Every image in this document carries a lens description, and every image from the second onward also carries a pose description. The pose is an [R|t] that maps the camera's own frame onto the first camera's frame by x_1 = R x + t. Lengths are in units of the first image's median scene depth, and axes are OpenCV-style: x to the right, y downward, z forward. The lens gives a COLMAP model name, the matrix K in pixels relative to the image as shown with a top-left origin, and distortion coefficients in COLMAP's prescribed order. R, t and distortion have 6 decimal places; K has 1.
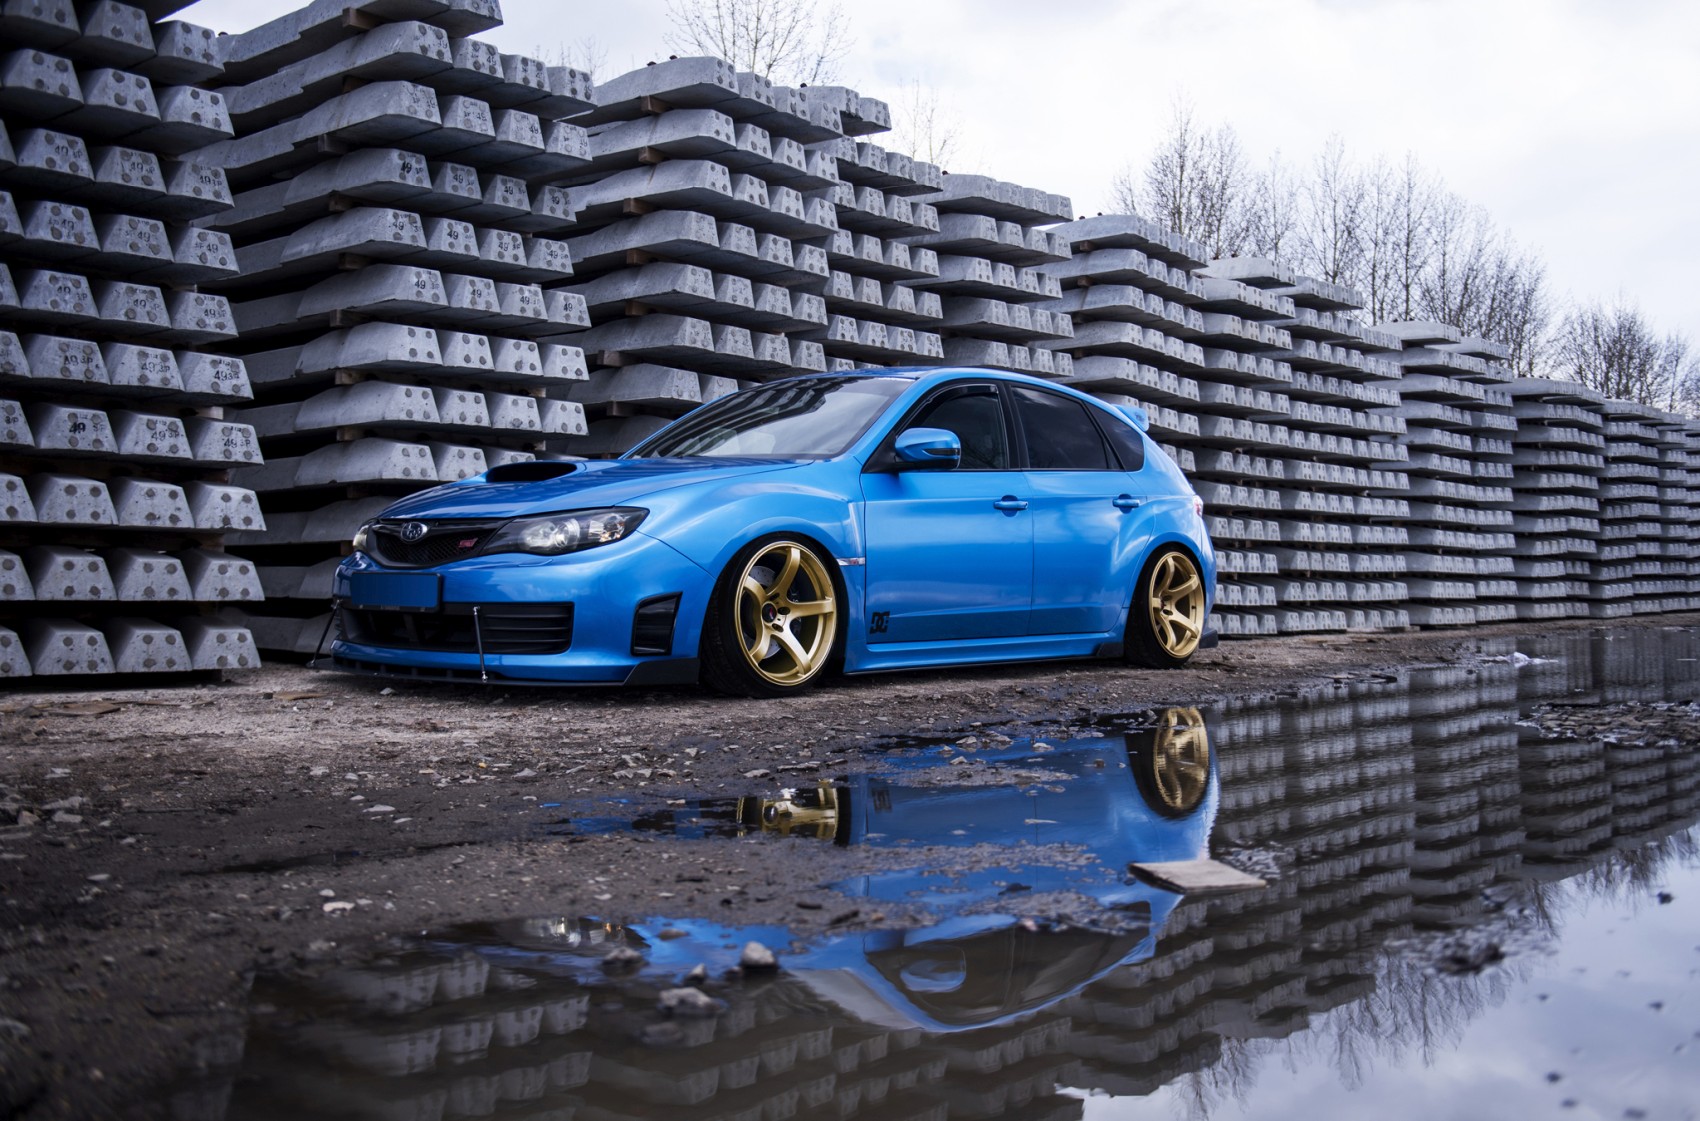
lens RADIAL K [[1534.1, 0, 849.5], [0, 1534.1, 583.6], [0, 0, 1]] dist [0.003405, -0.000574]
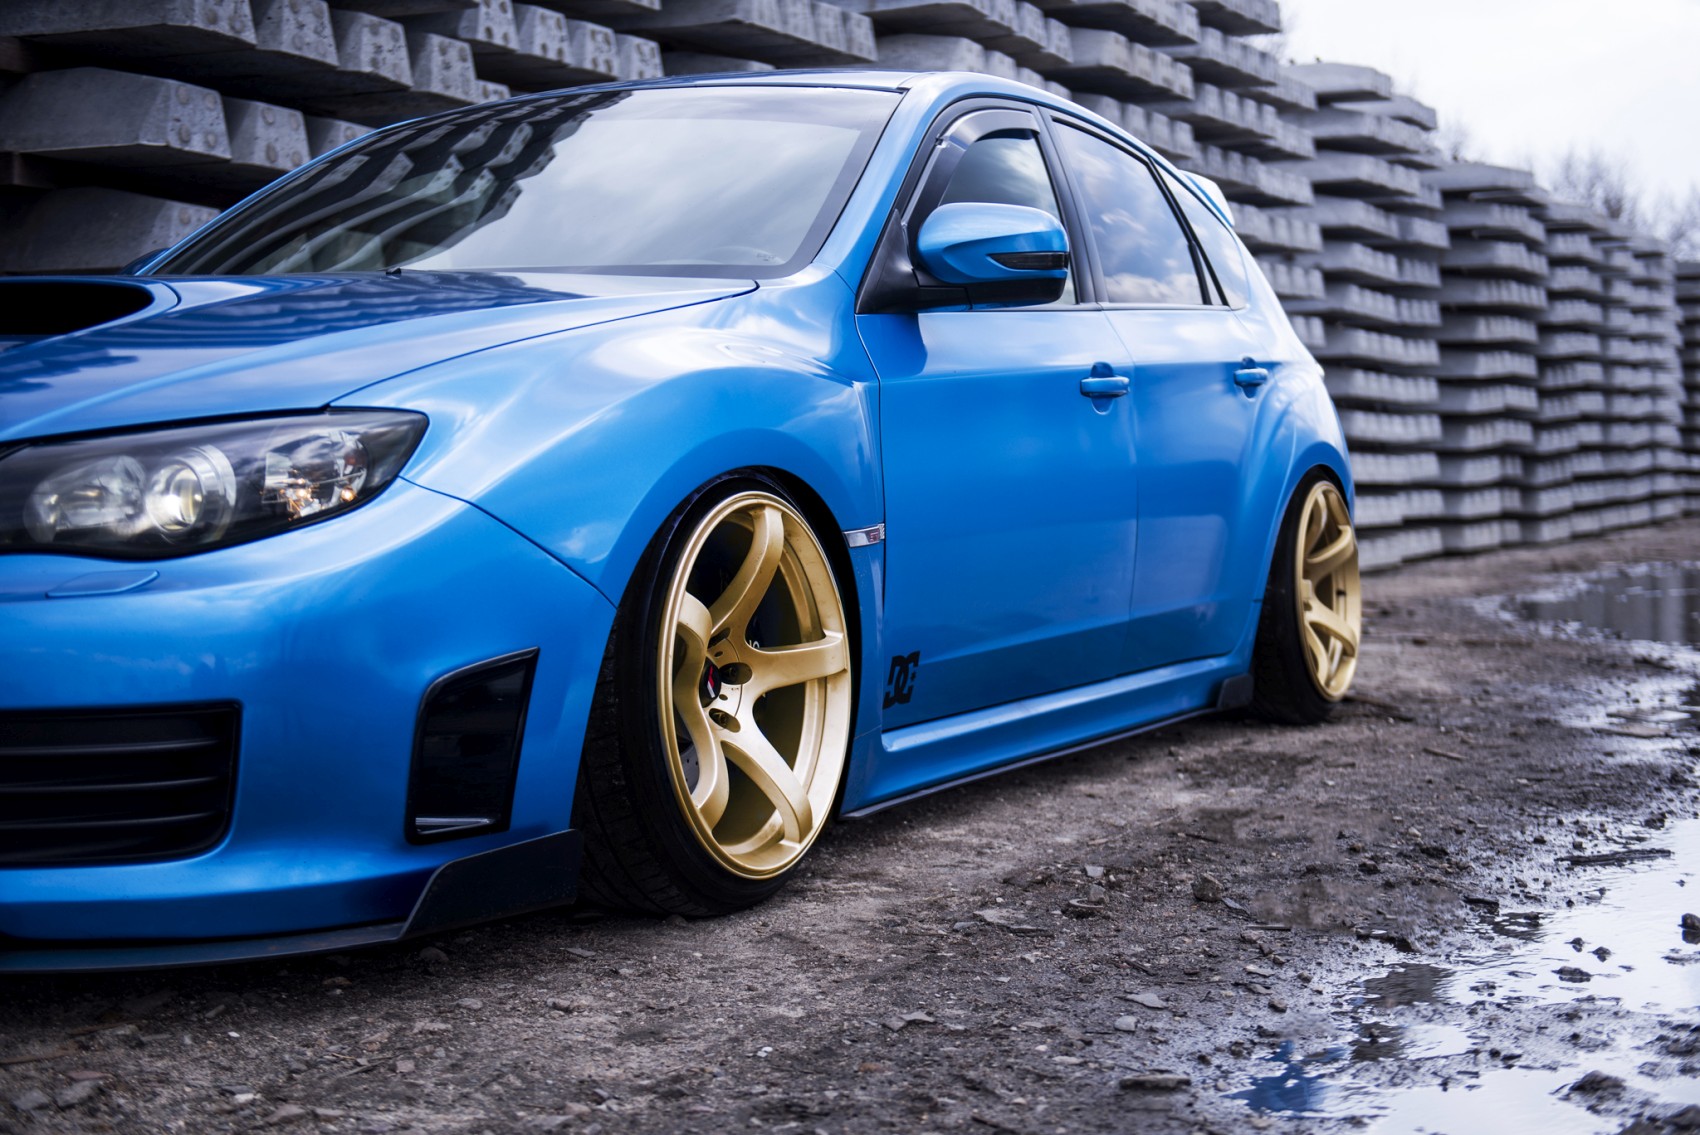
lens RADIAL K [[2370.3, 0, 850.0], [0, 2370.3, 567.5], [0, 0, 1]] dist [0.144047, 0.006283]
pose [[0.965690, -0.031047, 0.257834, -0.138072], [0.023440, 0.999196, 0.032527, -0.022514], [-0.258636, -0.025368, 0.965642, 0.351292]]
